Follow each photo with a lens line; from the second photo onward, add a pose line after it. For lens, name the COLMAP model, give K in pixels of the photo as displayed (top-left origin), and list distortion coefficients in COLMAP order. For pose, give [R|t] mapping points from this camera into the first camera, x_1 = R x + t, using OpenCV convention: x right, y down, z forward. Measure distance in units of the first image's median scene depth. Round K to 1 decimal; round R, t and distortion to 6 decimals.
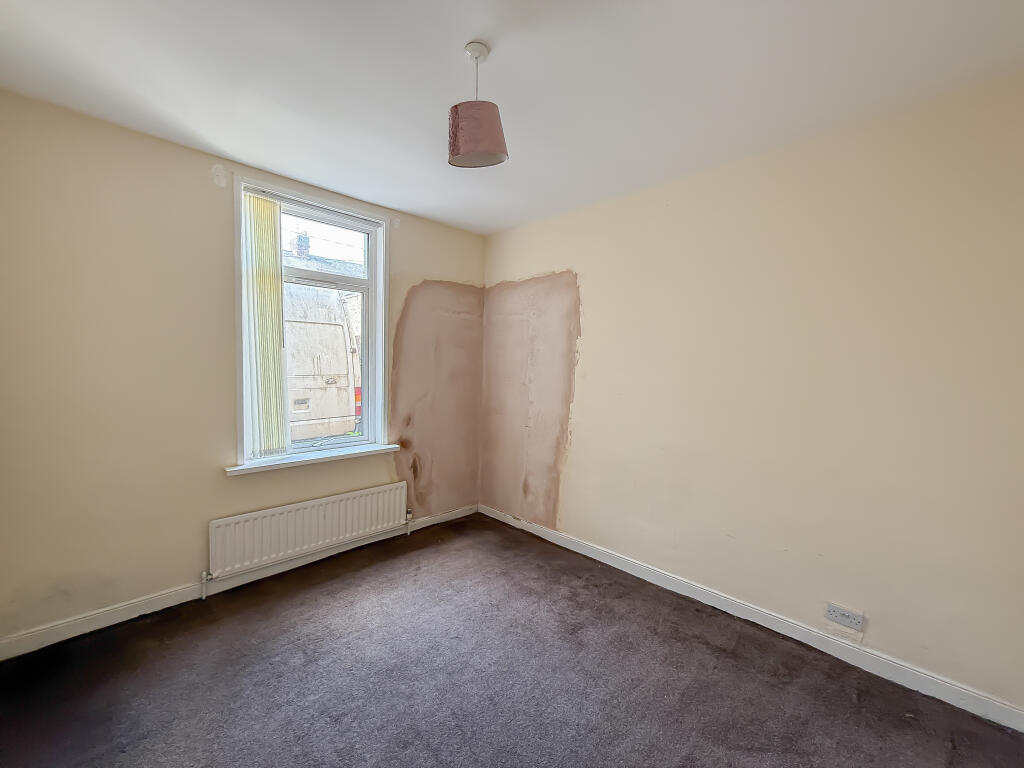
lens RADIAL K [[411.1, 0, 514.5], [0, 411.1, 384.2], [0, 0, 1]] dist [-0.000707, 0.000129]
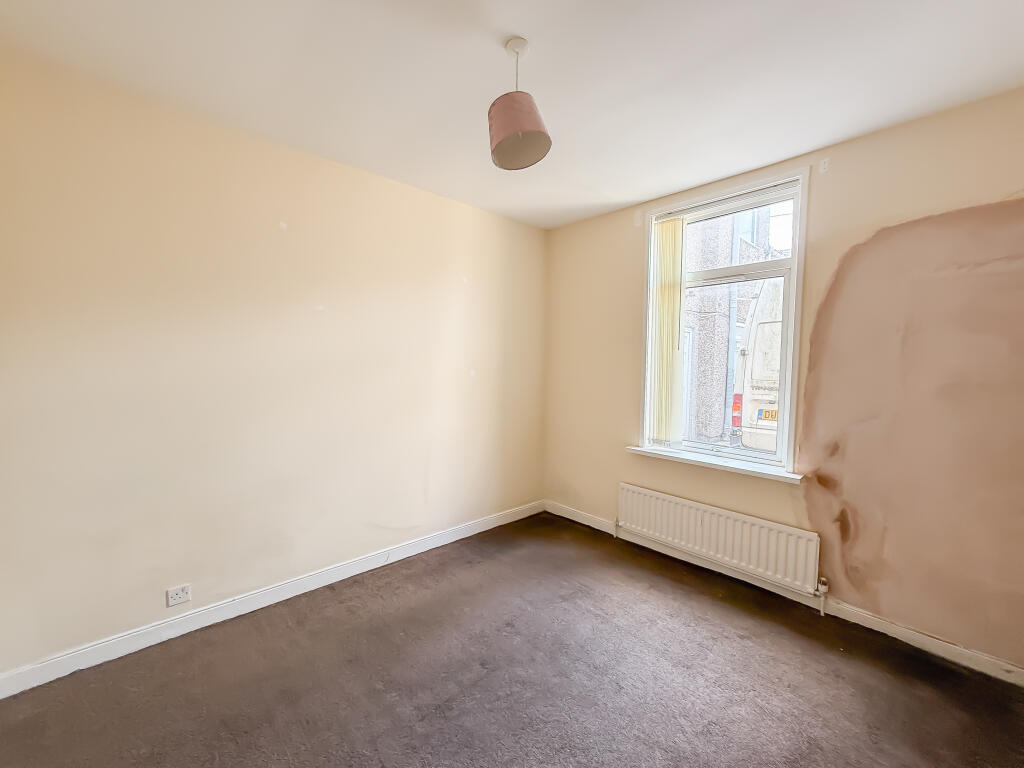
lens RADIAL K [[411.1, 0, 514.5], [0, 411.1, 384.2], [0, 0, 1]] dist [-0.000707, 0.000129]
pose [[-0.034631, 0.036194, -0.998745, 0.448355], [-0.061170, 0.997394, 0.038266, -0.011526], [0.997526, 0.062419, -0.032327, 0.511510]]
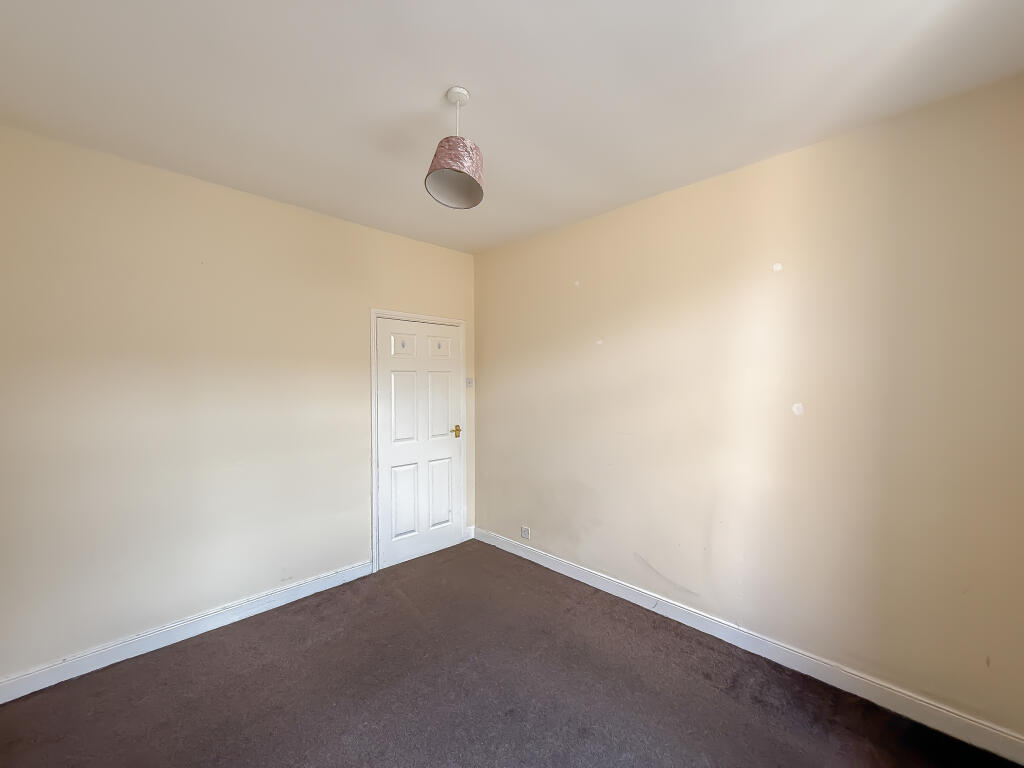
lens RADIAL K [[411.1, 0, 514.5], [0, 411.1, 384.2], [0, 0, 1]] dist [-0.000707, 0.000129]
pose [[-0.999671, -0.020501, -0.015423, -0.113357], [-0.021324, 0.998247, 0.055219, -0.057127], [0.014264, 0.055530, -0.998355, 1.003760]]
